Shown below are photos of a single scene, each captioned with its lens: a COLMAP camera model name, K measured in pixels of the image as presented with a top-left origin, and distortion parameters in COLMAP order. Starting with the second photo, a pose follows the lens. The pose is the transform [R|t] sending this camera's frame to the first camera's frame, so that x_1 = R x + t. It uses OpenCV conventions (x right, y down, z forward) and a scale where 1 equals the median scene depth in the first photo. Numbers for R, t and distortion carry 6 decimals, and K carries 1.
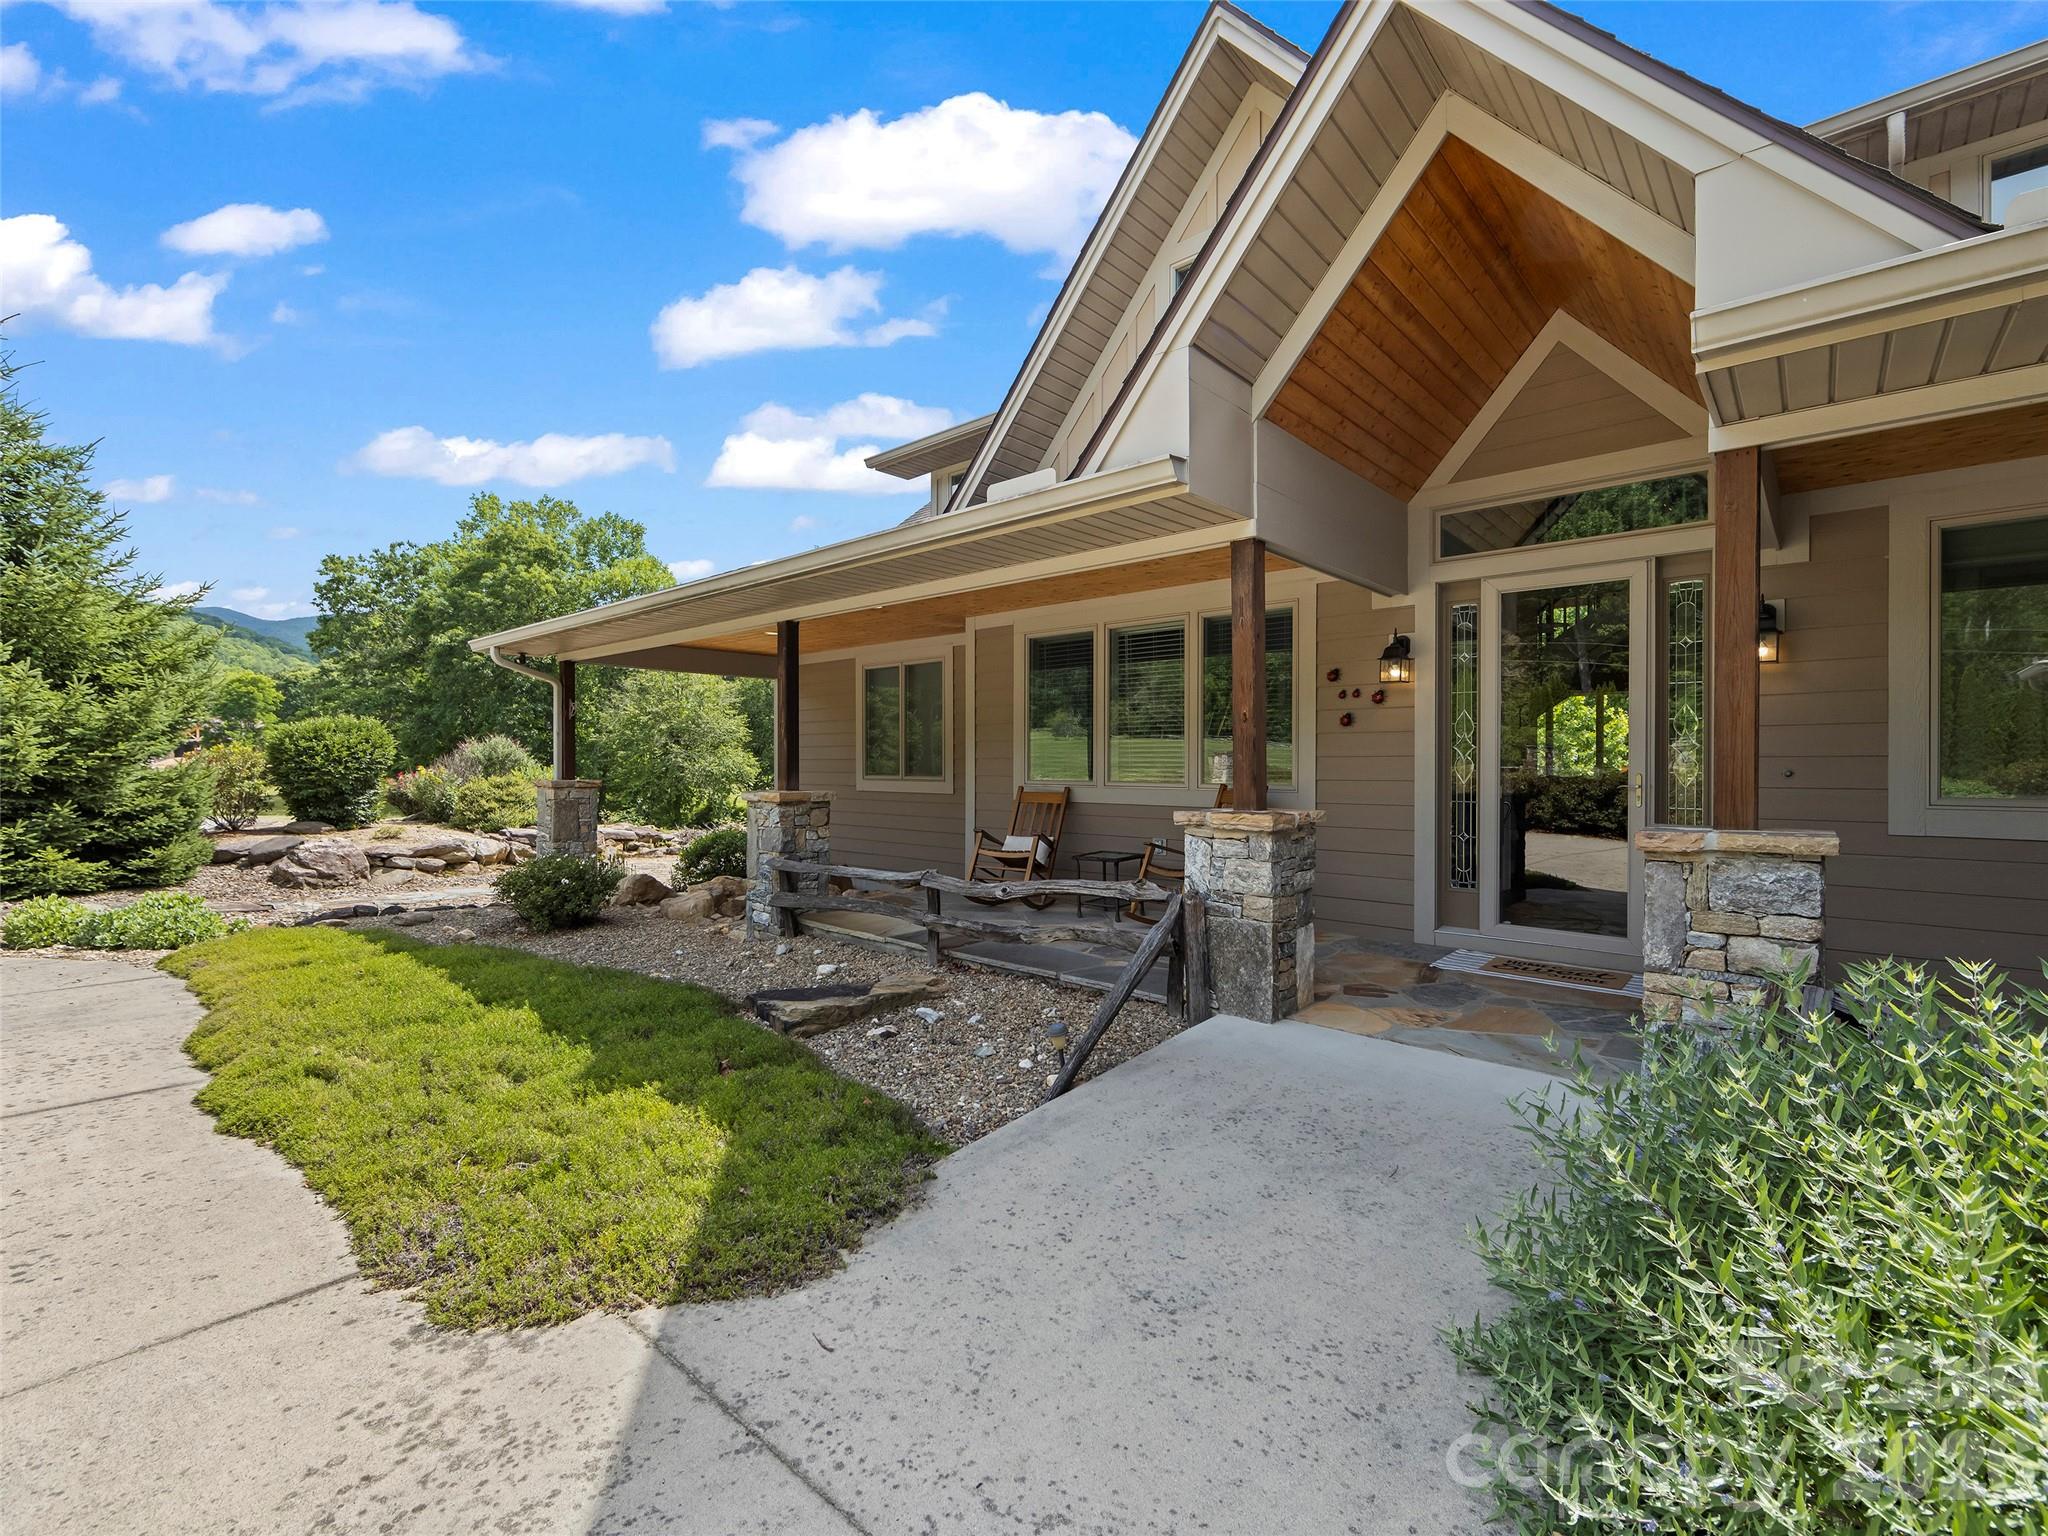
lens RADIAL K [[889.3, 0, 1069.9], [0, 889.3, 755.4], [0, 0, 1]] dist [-0.007239, -0.000292]
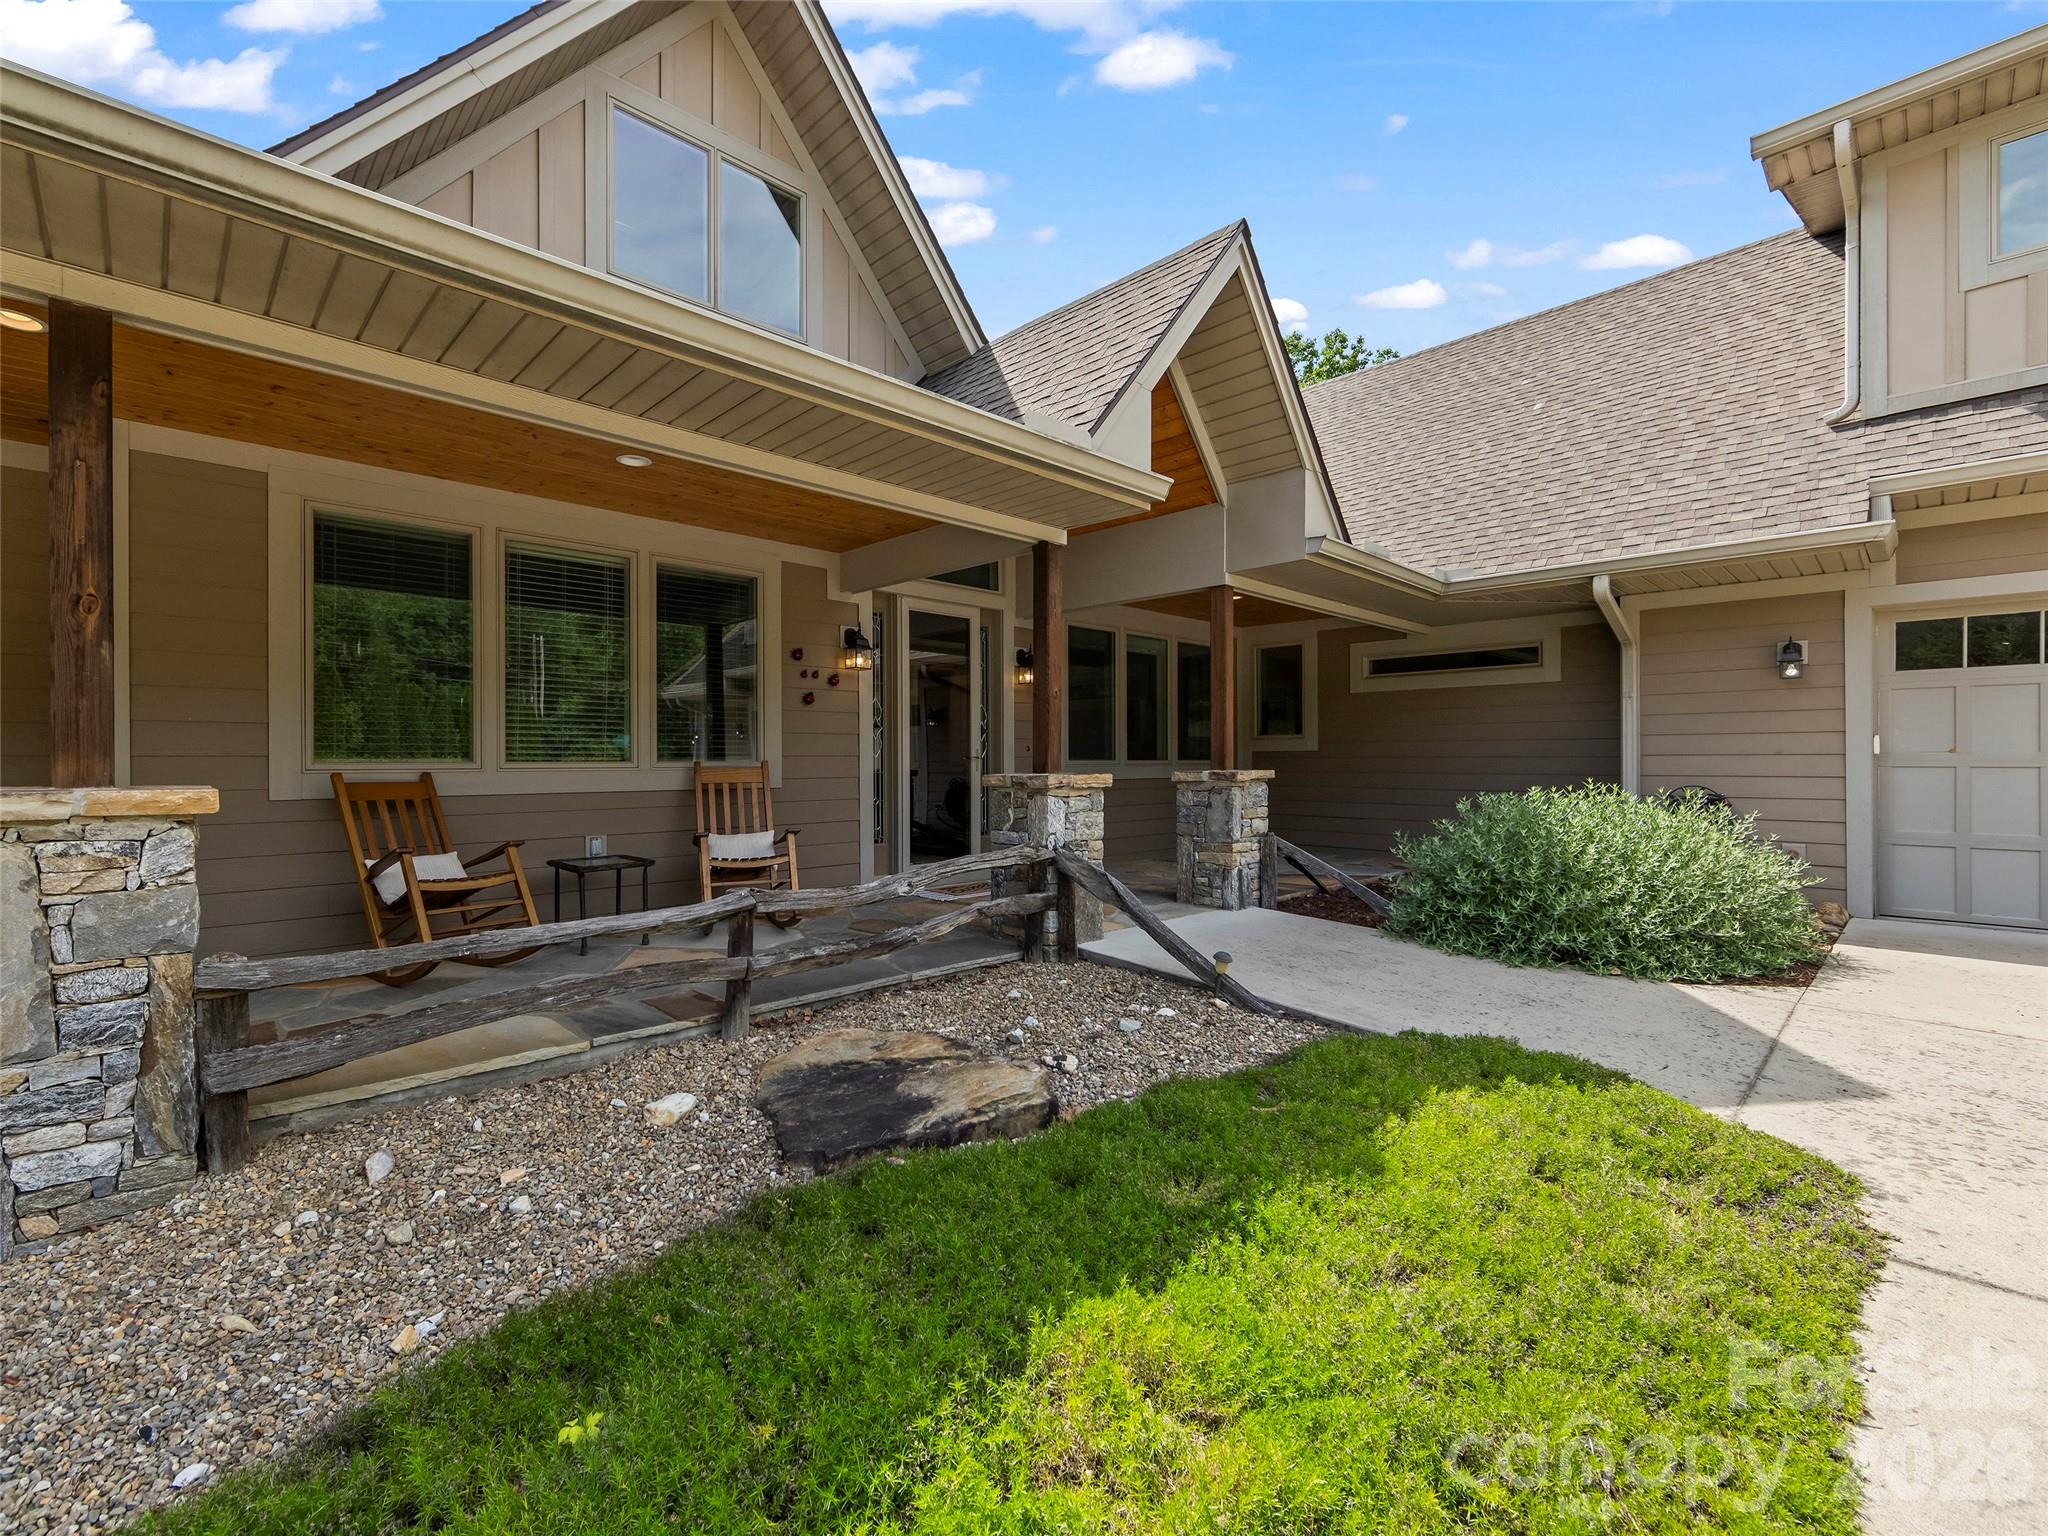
lens RADIAL K [[817.6, 0, 1023.6], [0, 817.6, 755.8], [0, 0, 1]] dist [0.000333, -0.000382]
pose [[0.148792, 0.000052, 0.988869, -0.878547], [-0.004095, 0.999991, 0.000564, 0.037703], [-0.988860, -0.004134, 0.148791, 0.873764]]
